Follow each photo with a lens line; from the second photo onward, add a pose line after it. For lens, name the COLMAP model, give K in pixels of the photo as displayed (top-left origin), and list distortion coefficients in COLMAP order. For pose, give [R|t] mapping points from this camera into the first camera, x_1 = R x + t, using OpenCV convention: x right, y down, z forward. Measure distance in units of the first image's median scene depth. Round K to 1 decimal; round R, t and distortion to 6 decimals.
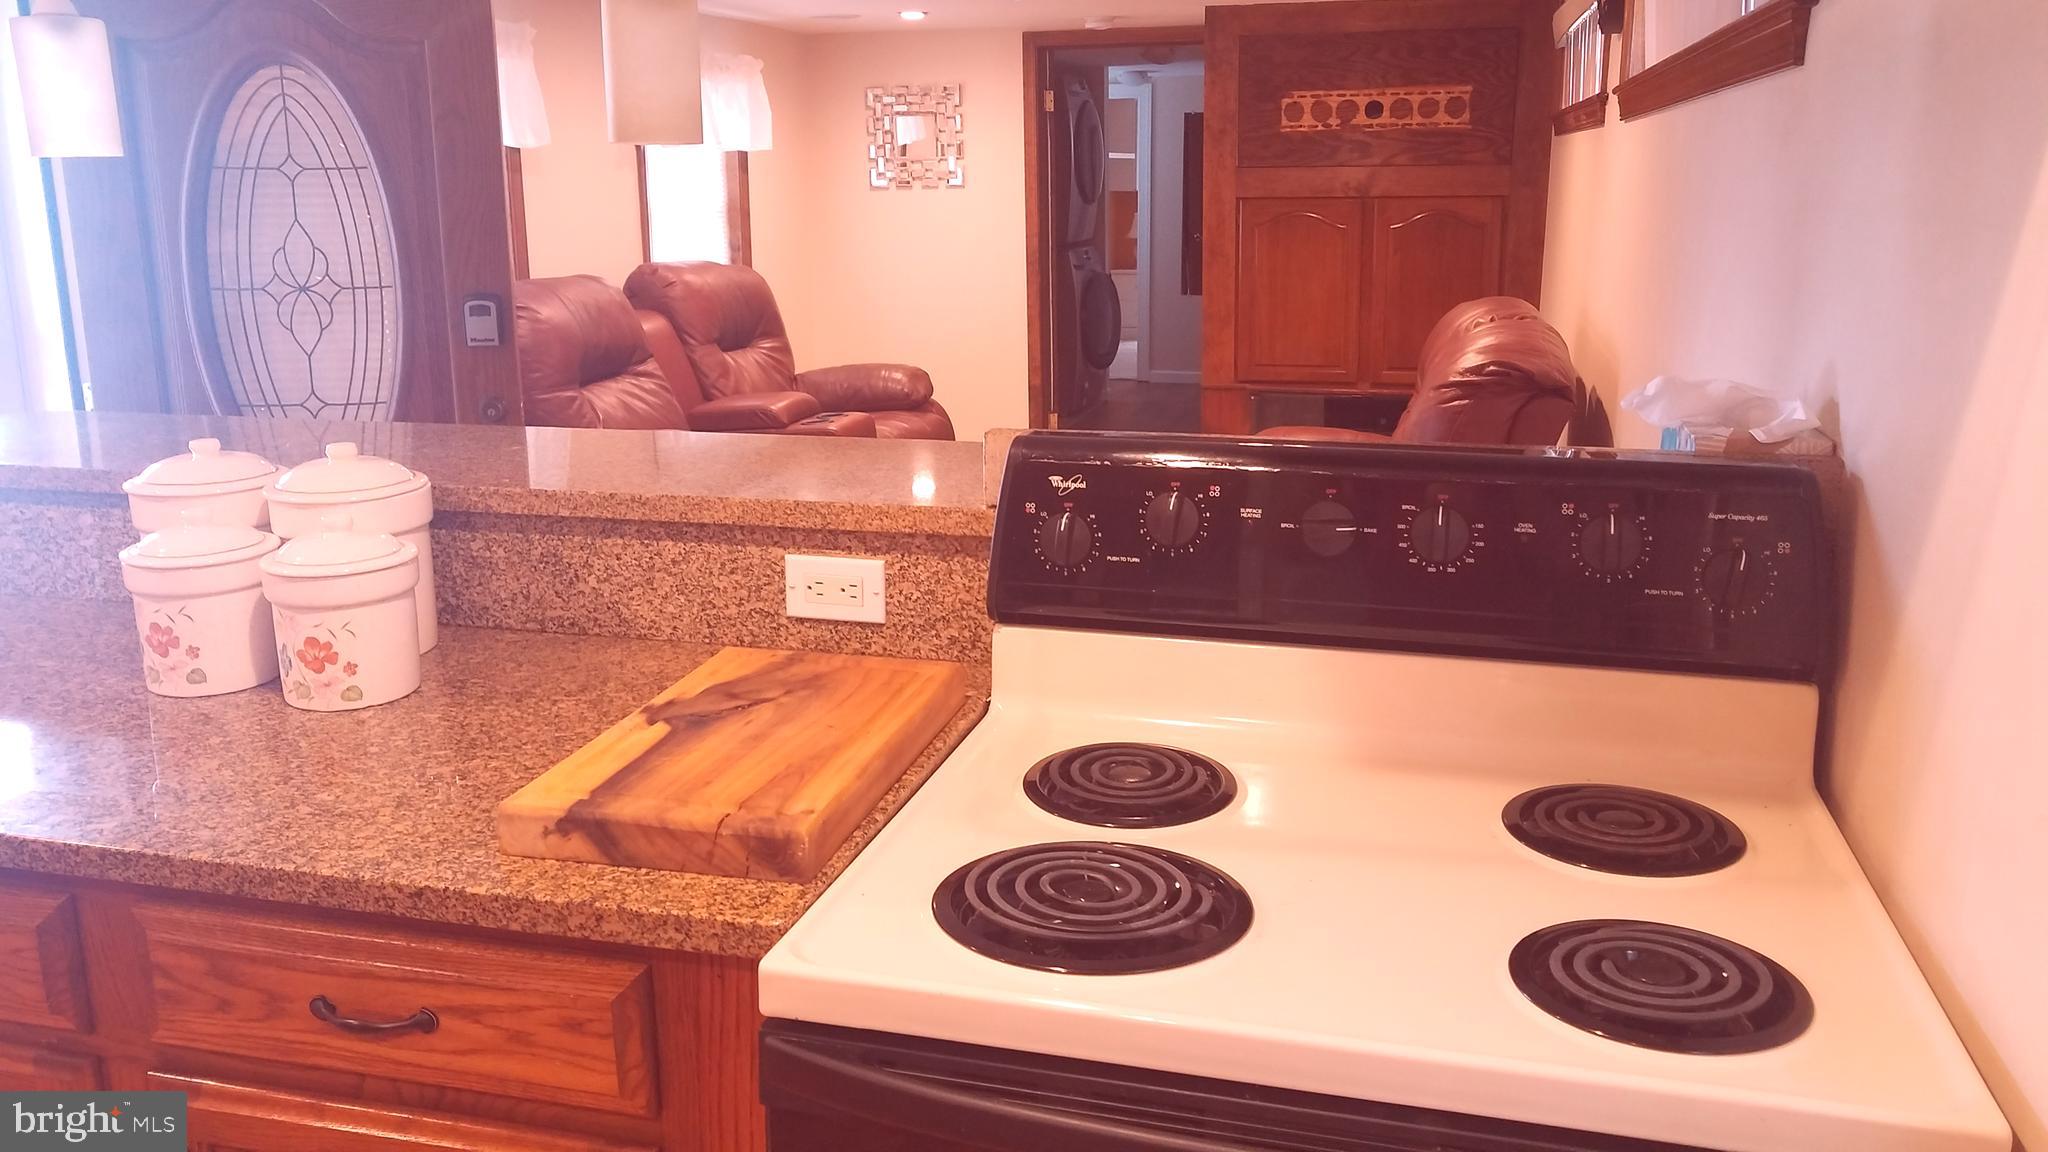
lens RADIAL K [[1605.4, 0, 1039.6], [0, 1605.4, 517.3], [0, 0, 1]] dist [0.007092, -0.022322]
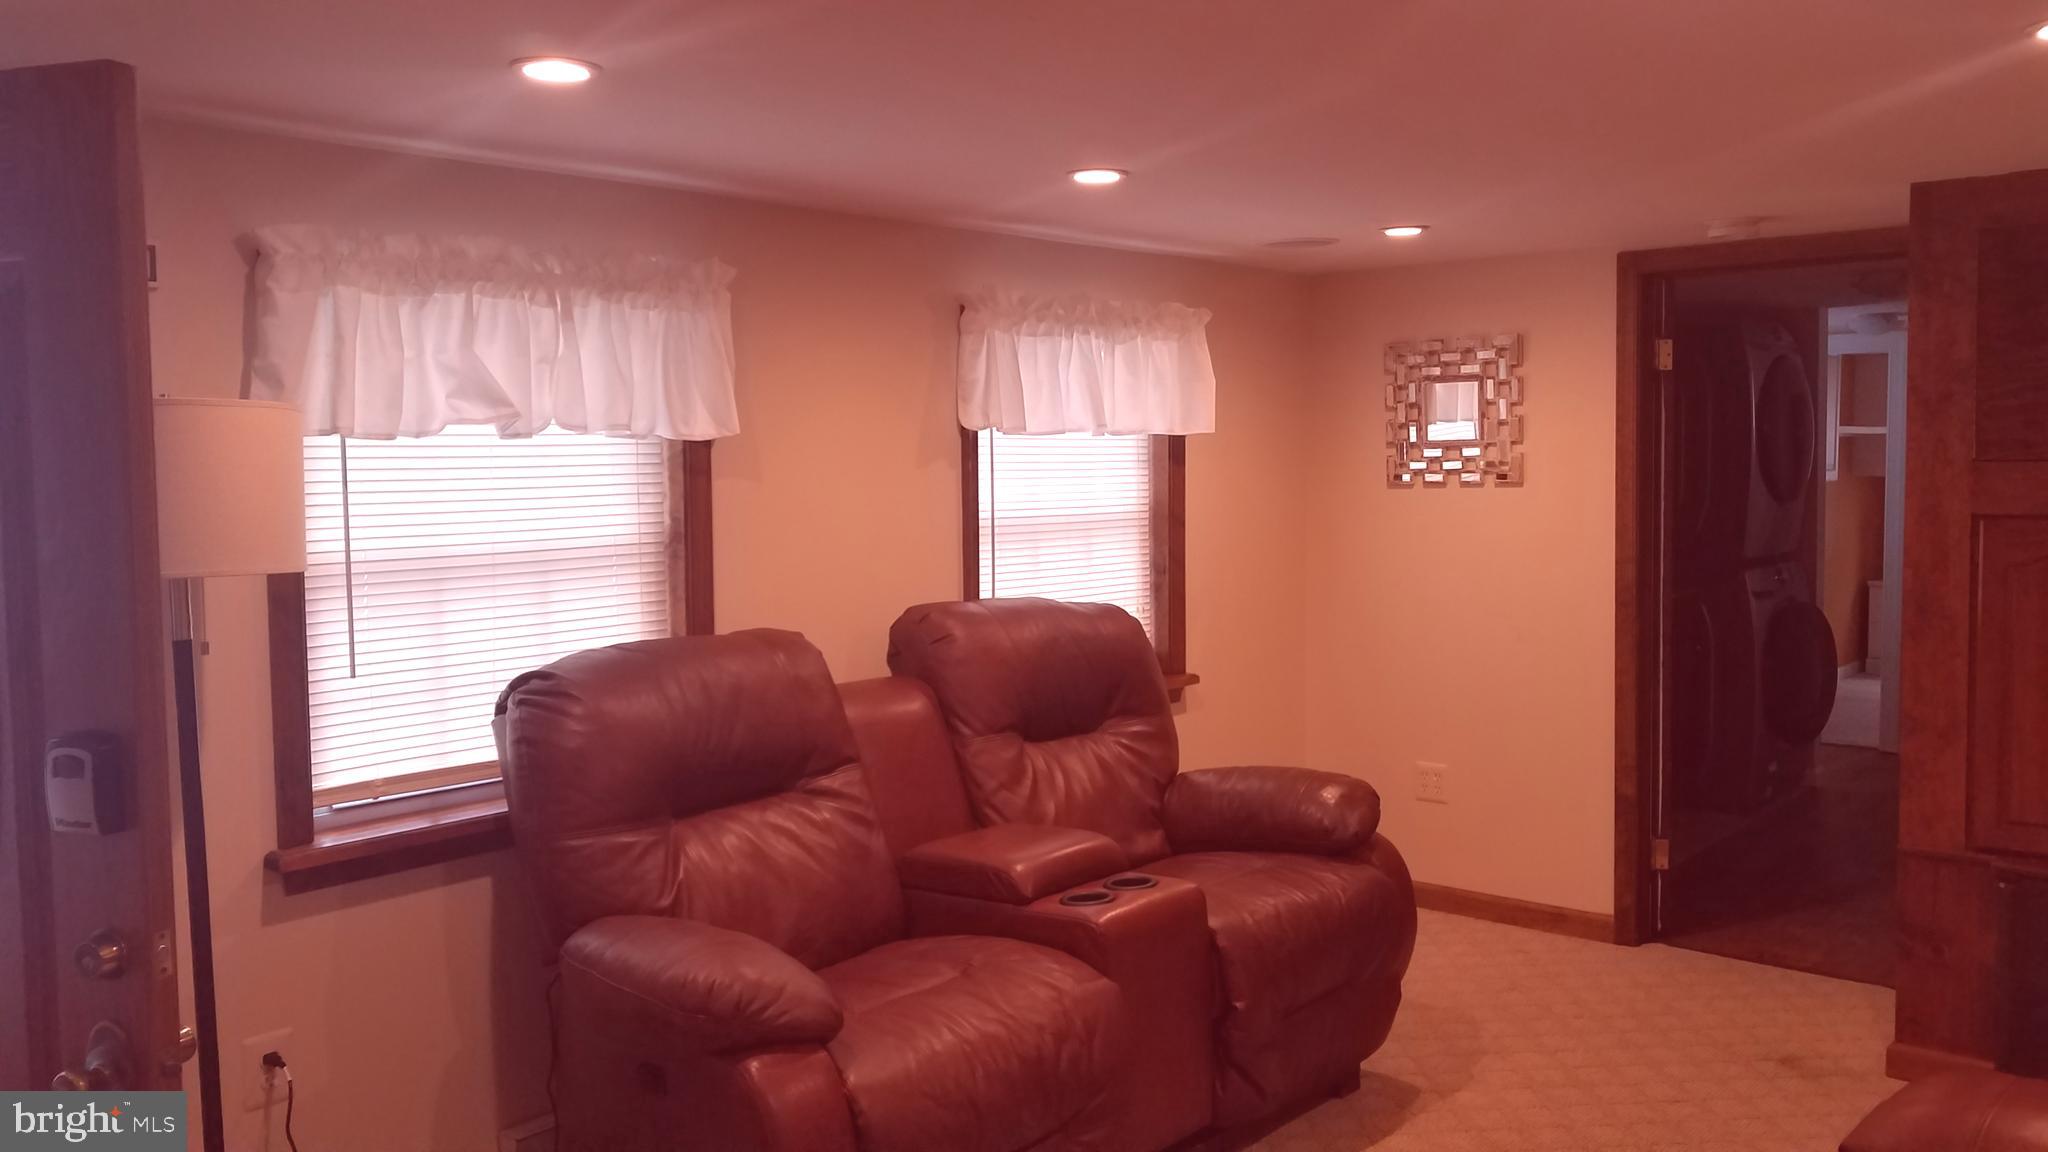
lens RADIAL K [[1605.4, 0, 1063.7], [0, 1605.4, 526.7], [0, 0, 1]] dist [0.007092, -0.022322]
pose [[0.894271, 0.020097, -0.447075, 0.093197], [-0.090697, 0.986400, -0.137076, -0.094124], [0.438240, 0.163131, 0.883931, 0.390090]]
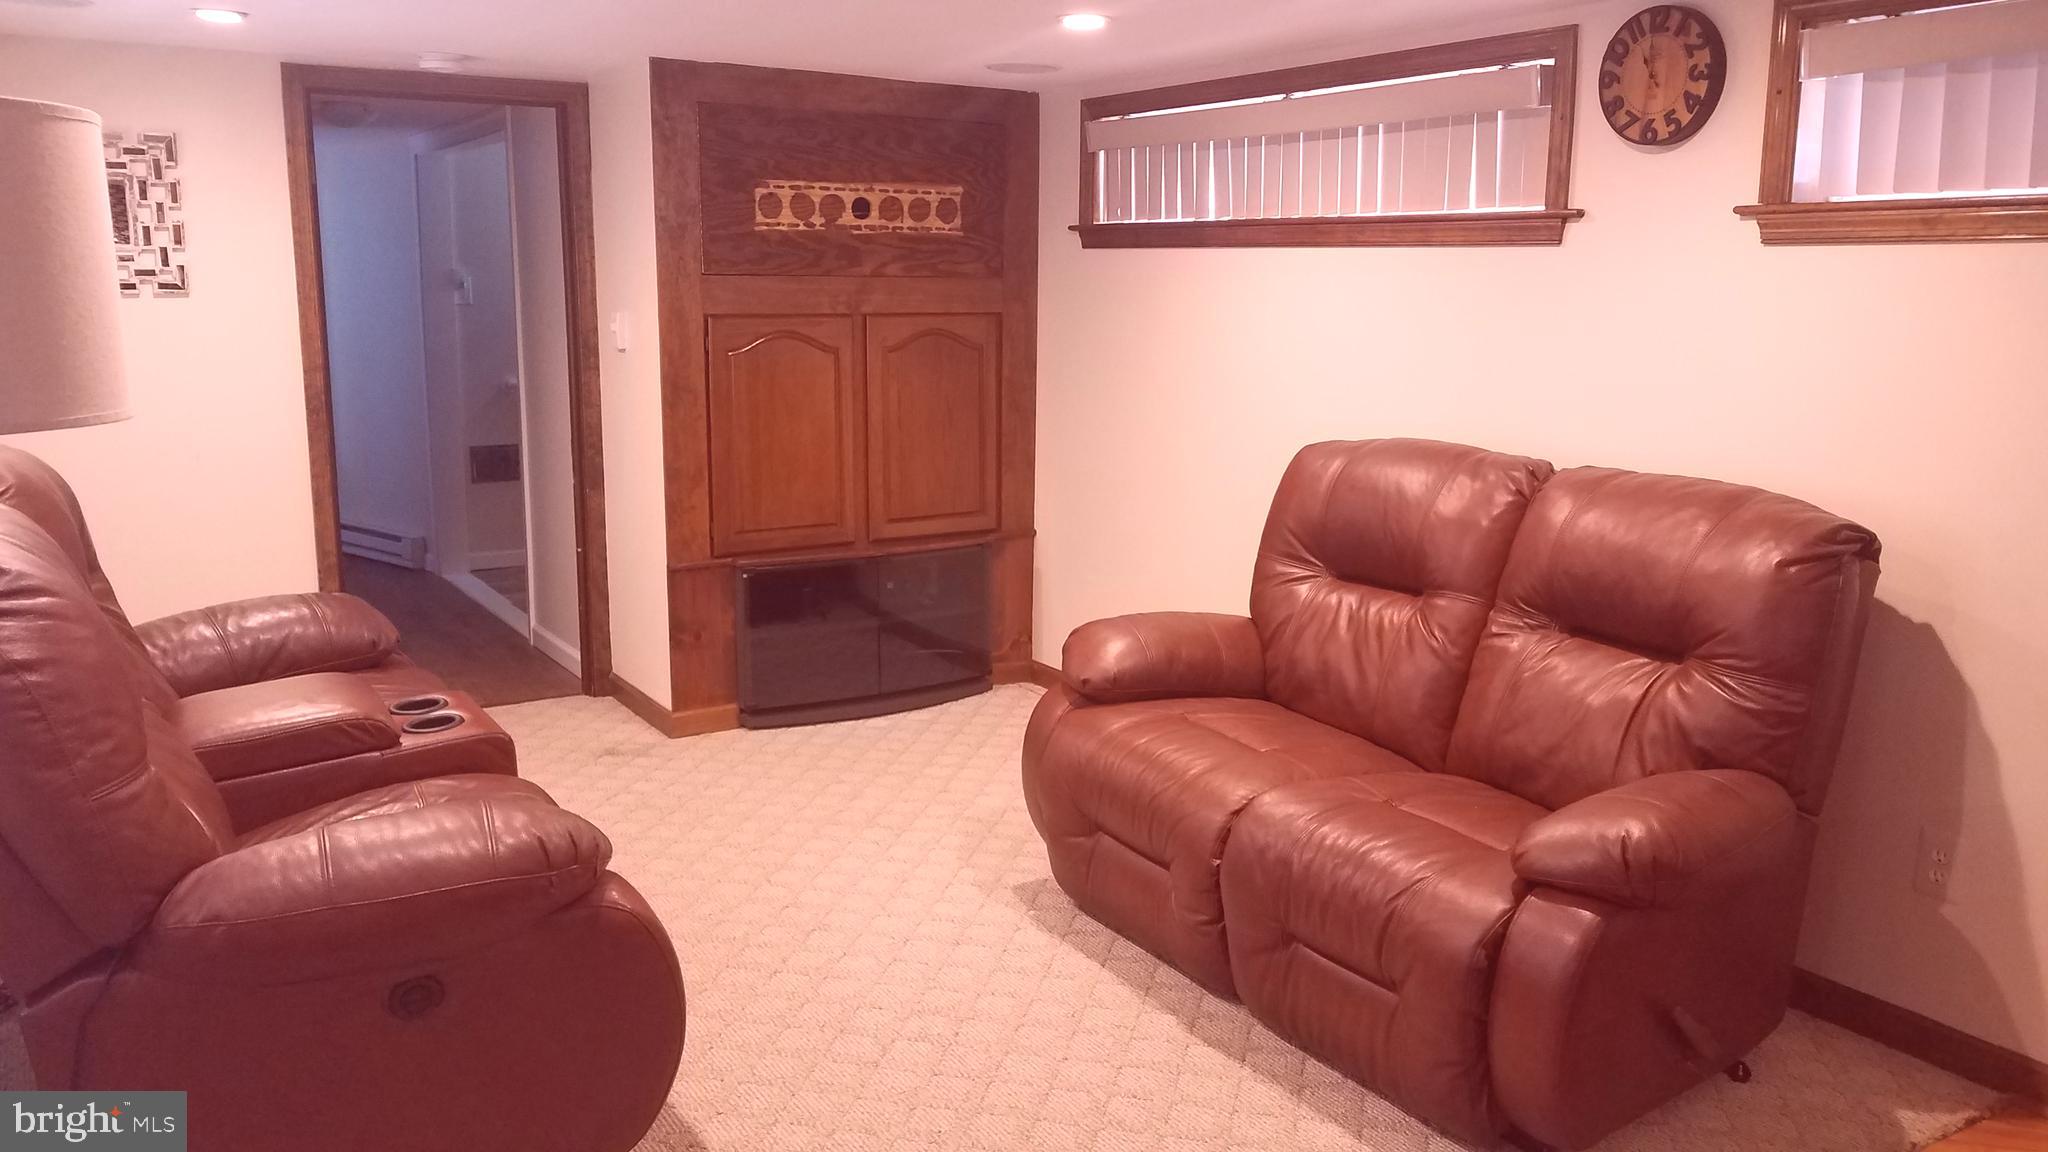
lens RADIAL K [[1605.4, 0, 1071.8], [0, 1605.4, 508.3], [0, 0, 1]] dist [0.007092, -0.022322]
pose [[0.687060, -0.085457, 0.721558, -0.320658], [0.135063, 0.990773, -0.011264, -0.080017], [-0.713938, 0.105195, 0.692262, 0.378876]]
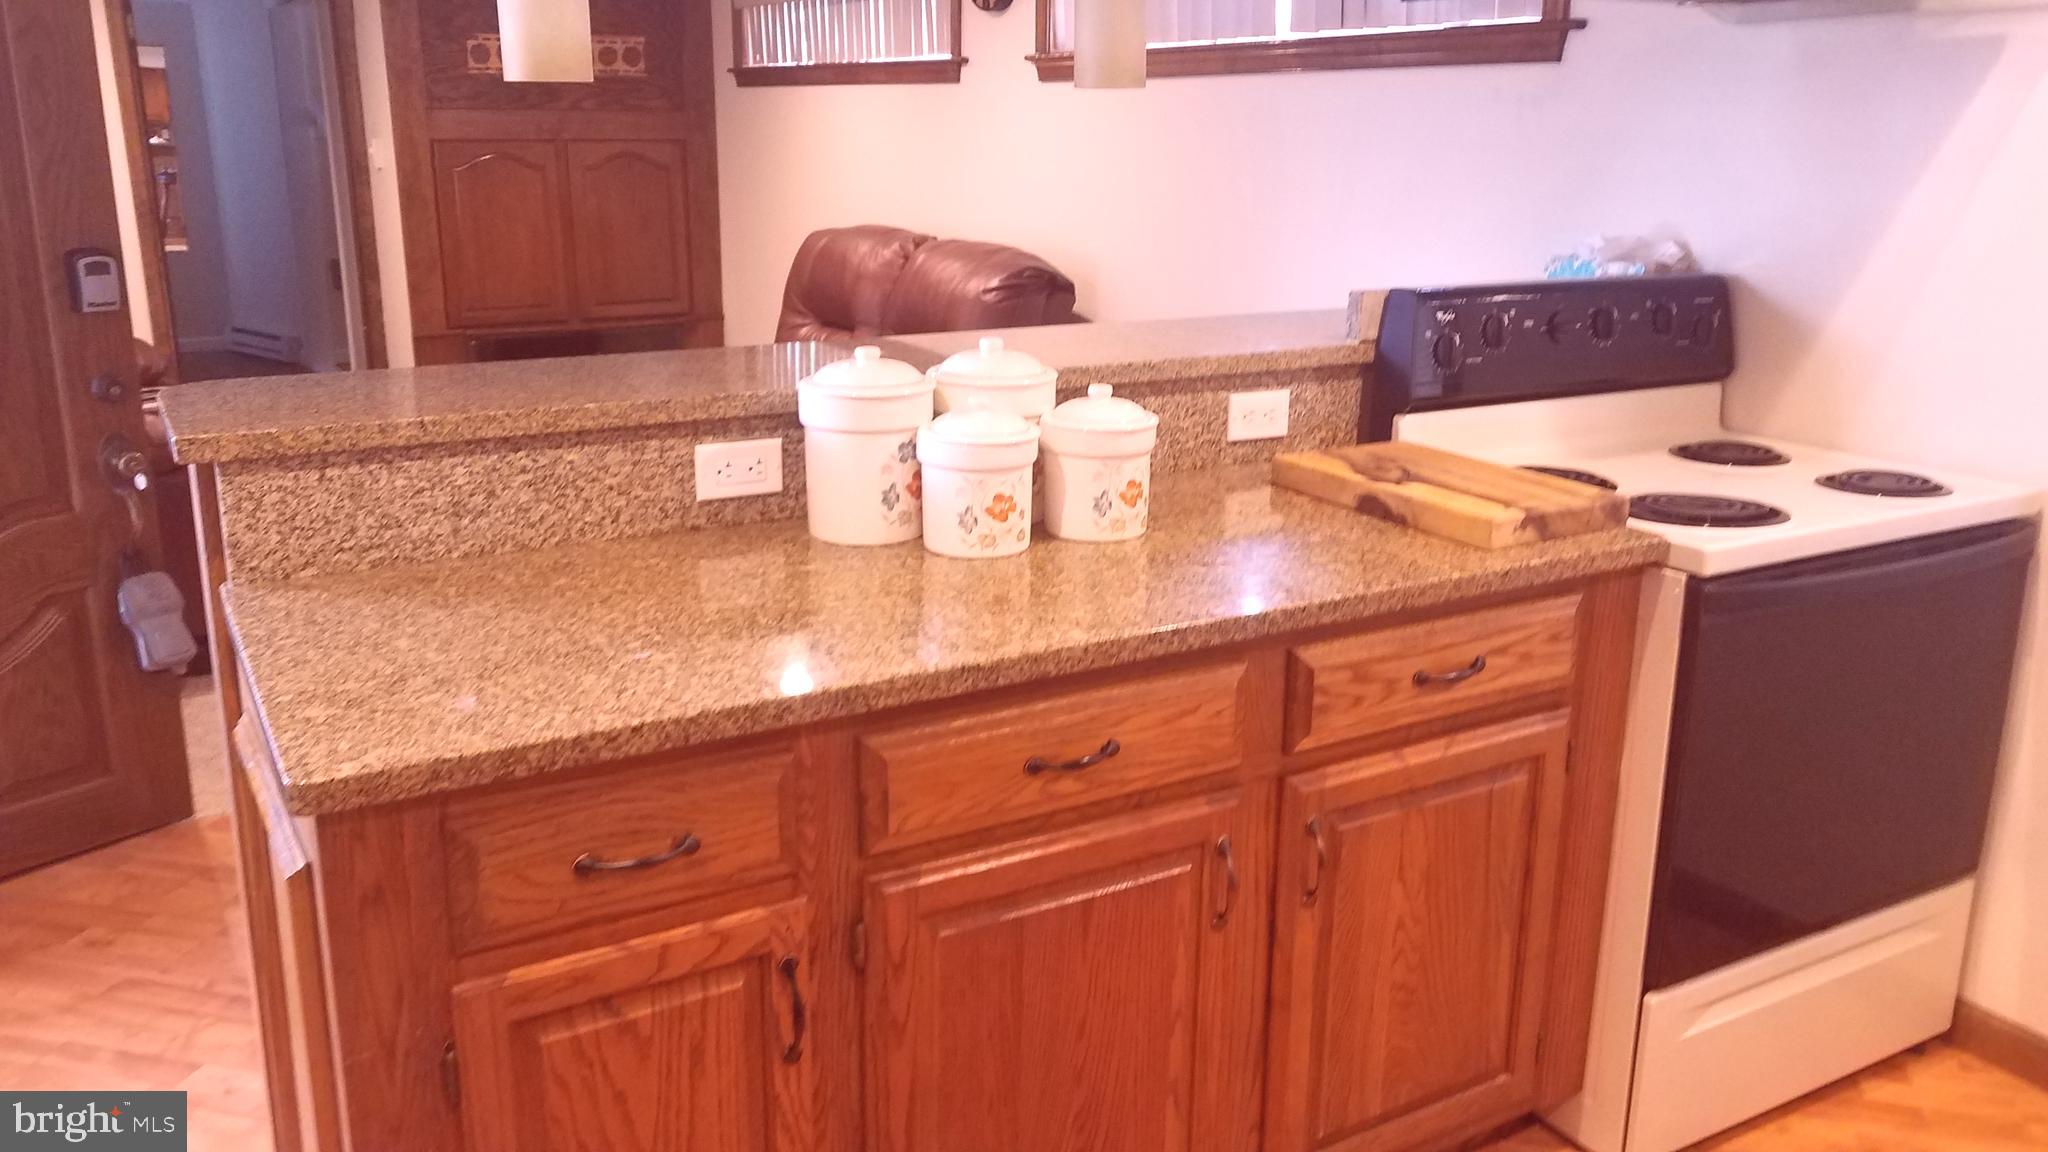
lens RADIAL K [[1605.4, 0, 1044.7], [0, 1605.4, 563.8], [0, 0, 1]] dist [0.007092, -0.022322]
pose [[0.703069, -0.174558, 0.689364, -0.349371], [0.134392, 0.984551, 0.112240, -0.002869], [-0.698307, 0.013733, 0.715667, 0.035694]]
